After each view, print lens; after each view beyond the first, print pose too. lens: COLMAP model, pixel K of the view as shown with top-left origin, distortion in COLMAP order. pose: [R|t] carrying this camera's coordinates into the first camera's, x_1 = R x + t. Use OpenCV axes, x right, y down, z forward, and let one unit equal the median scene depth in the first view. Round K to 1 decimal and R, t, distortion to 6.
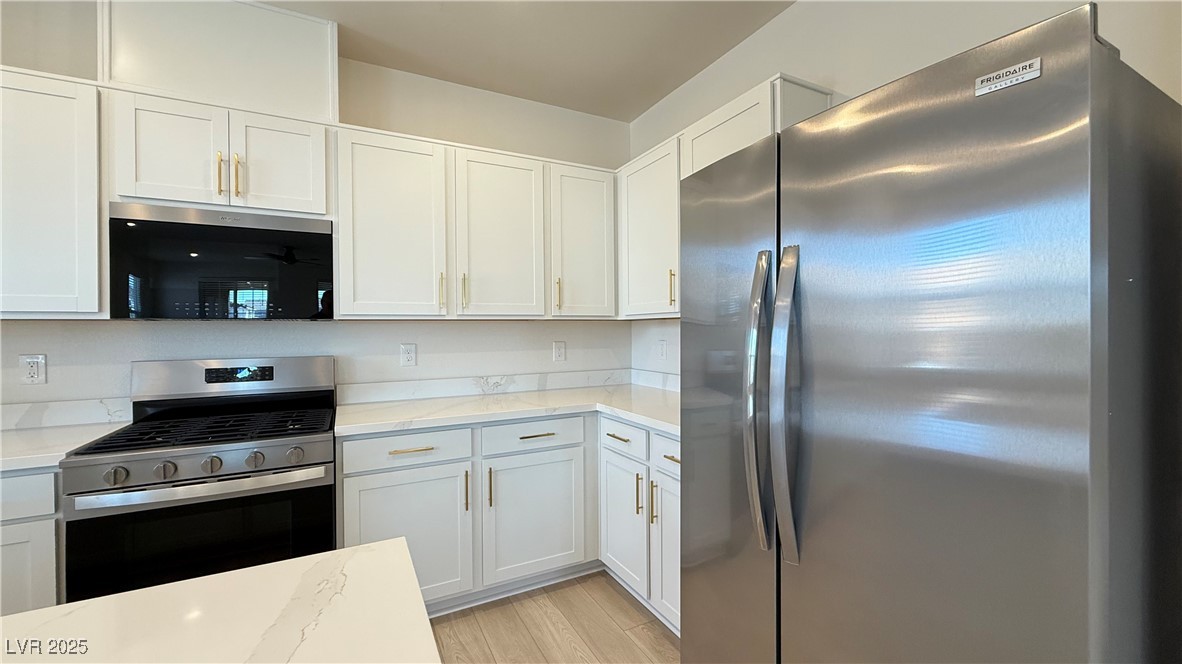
lens RADIAL K [[470.0, 0, 584.2], [0, 470.0, 333.2], [0, 0, 1]] dist [0.001770, -0.000904]
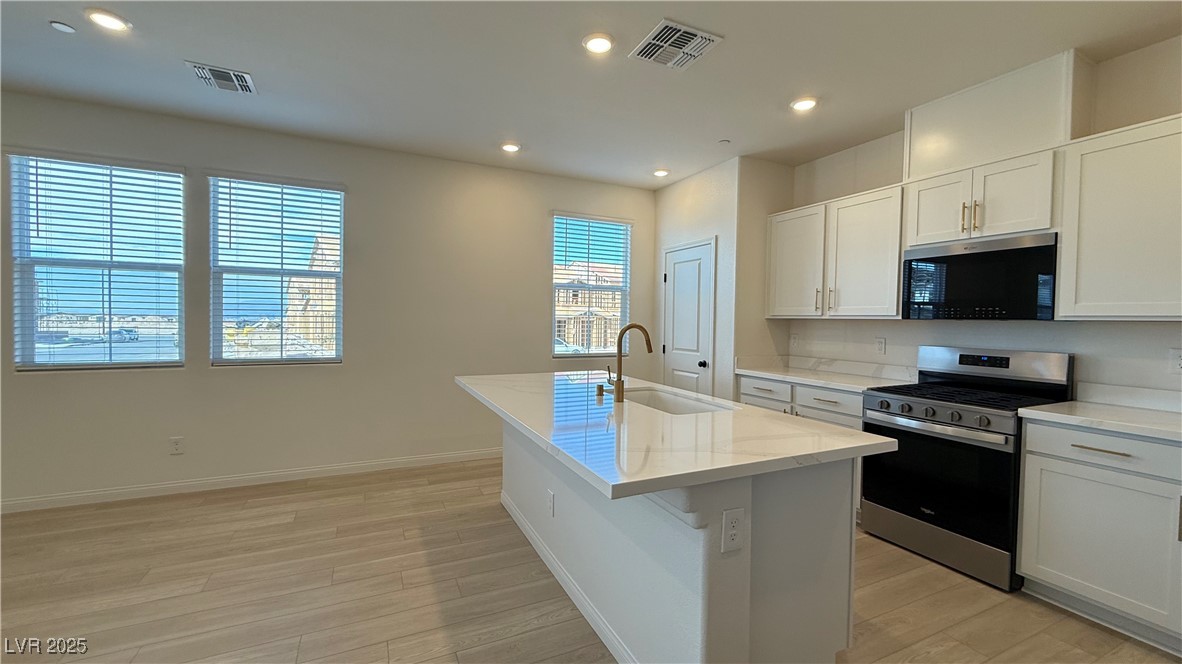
lens RADIAL K [[470.0, 0, 593.0], [0, 470.0, 328.8], [0, 0, 1]] dist [0.001770, -0.000904]
pose [[-0.020632, 0.031428, -0.999293, 0.610018], [-0.021889, 0.999252, 0.031879, -0.020935], [0.999547, 0.022531, -0.019929, -0.076234]]
